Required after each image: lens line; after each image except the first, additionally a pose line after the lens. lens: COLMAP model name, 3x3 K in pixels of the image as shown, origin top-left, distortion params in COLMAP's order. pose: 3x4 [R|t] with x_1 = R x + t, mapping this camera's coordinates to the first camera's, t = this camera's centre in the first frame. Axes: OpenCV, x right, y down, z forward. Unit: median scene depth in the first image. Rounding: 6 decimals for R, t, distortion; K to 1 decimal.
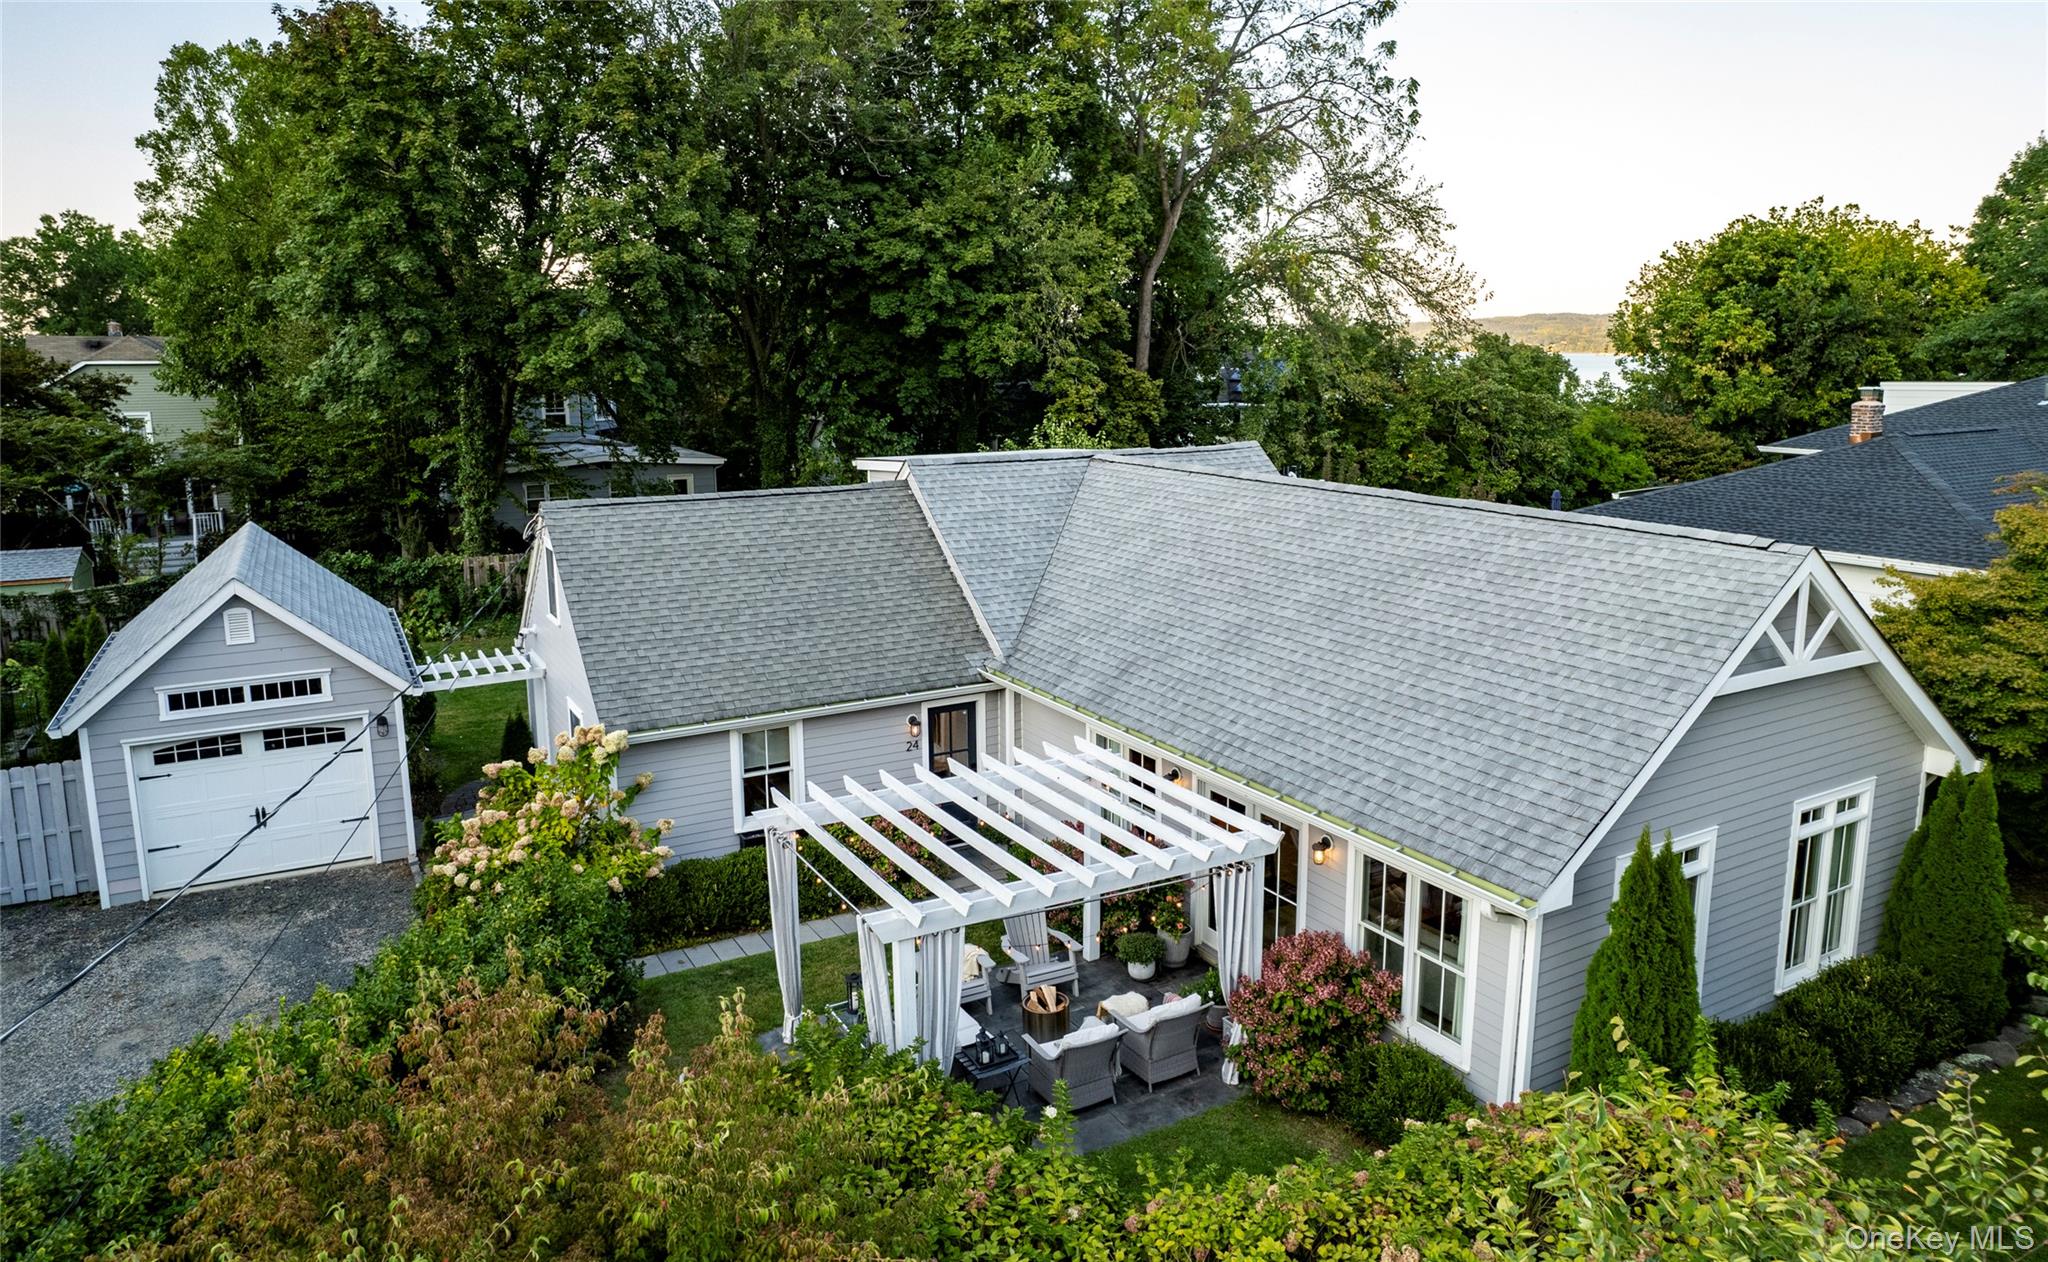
lens RADIAL K [[1331.9, 0, 1044.5], [0, 1331.9, 592.2], [0, 0, 1]] dist [-0.068471, 0.057265]
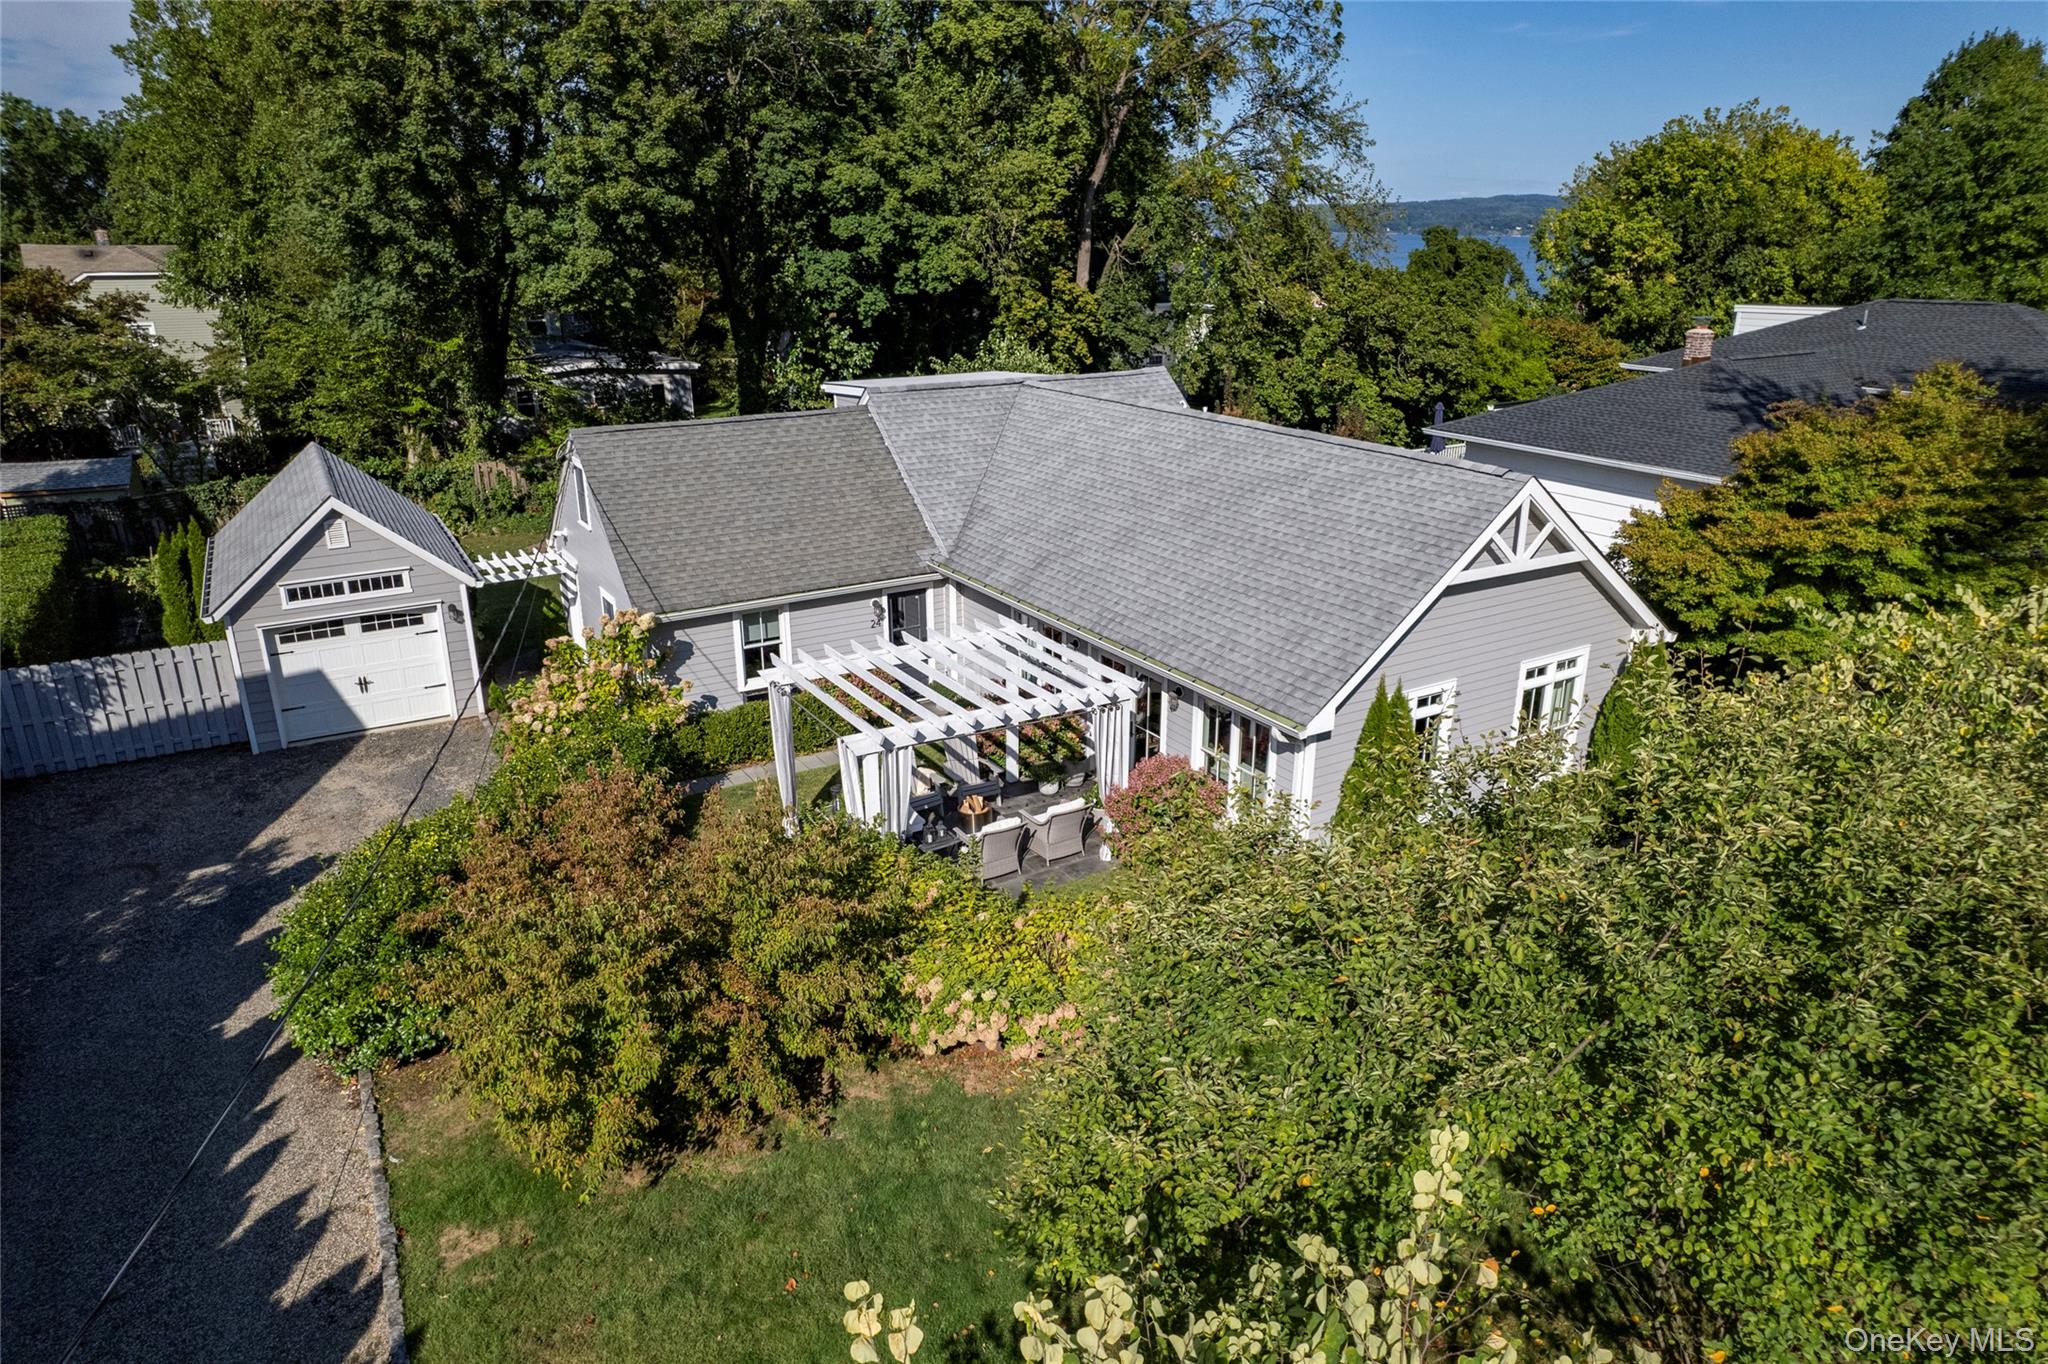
lens RADIAL K [[1302.5, 0, 1030.6], [0, 1302.5, 704.6], [0, 0, 1]] dist [-0.077947, 0.062239]
pose [[0.999835, -0.004821, 0.017523, 0.027131], [0.001749, 0.985222, 0.171275, -0.020783], [-0.018090, -0.171216, 0.985067, -0.242907]]
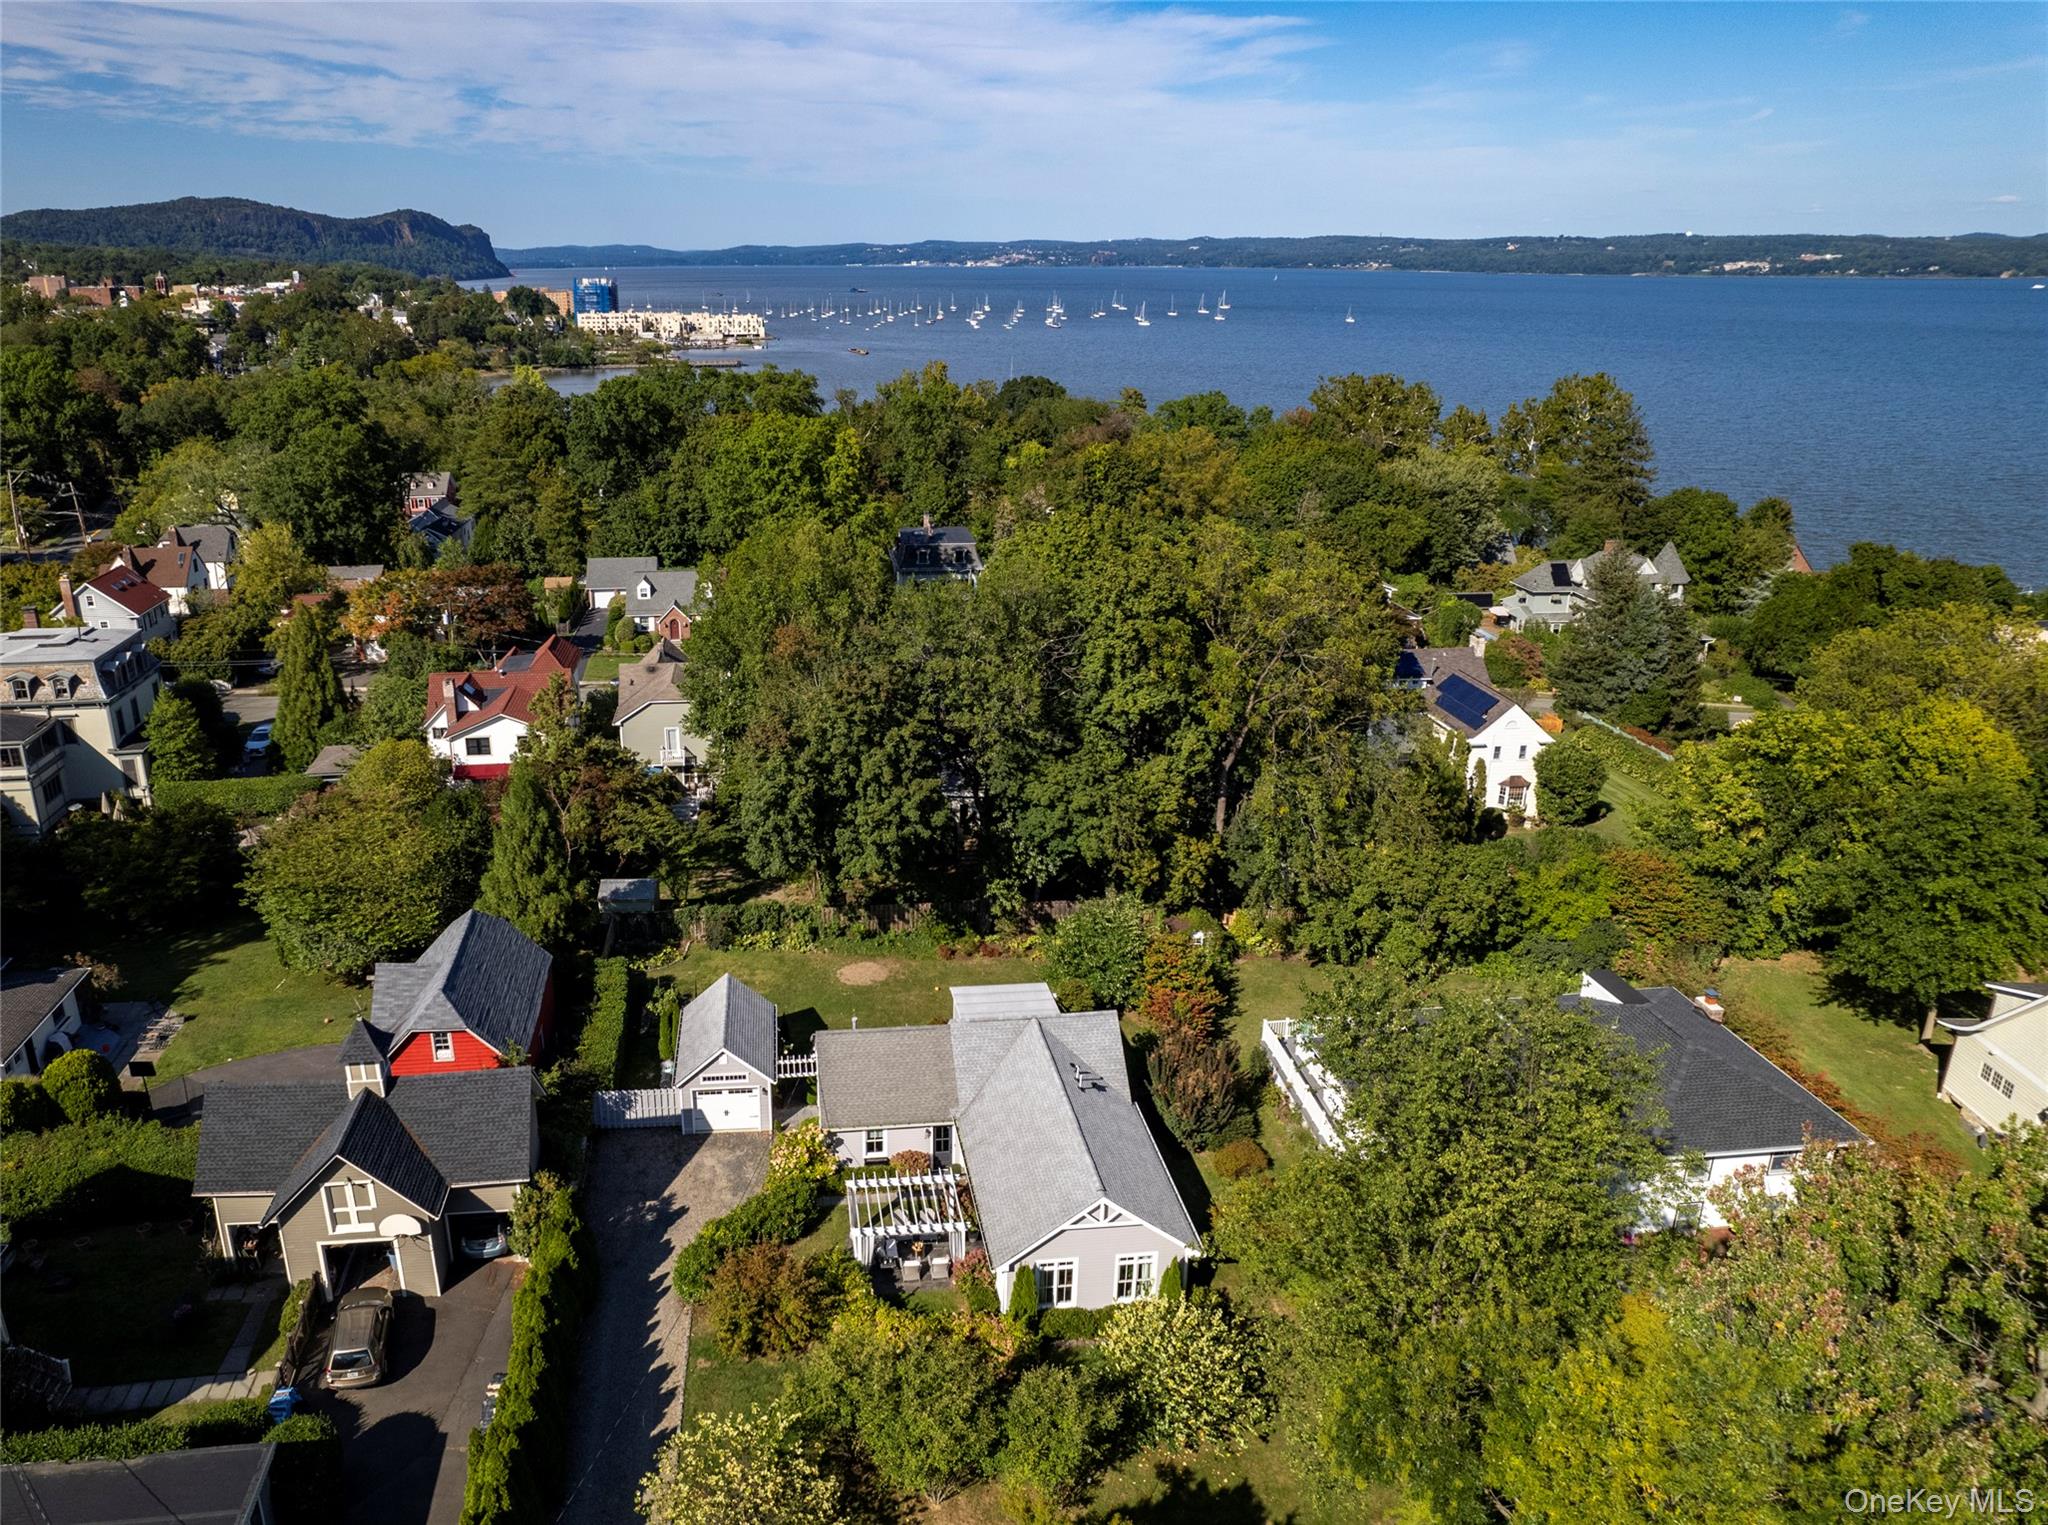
lens RADIAL K [[1445.7, 0, 920.0], [0, 1445.7, 763.8], [0, 0, 1]] dist [-0.074121, -0.000272]
pose [[0.913838, 0.137608, -0.382052, 1.011628], [-0.079013, 0.983106, 0.165103, -1.249692], [0.398317, -0.120691, 0.909273, -1.821787]]
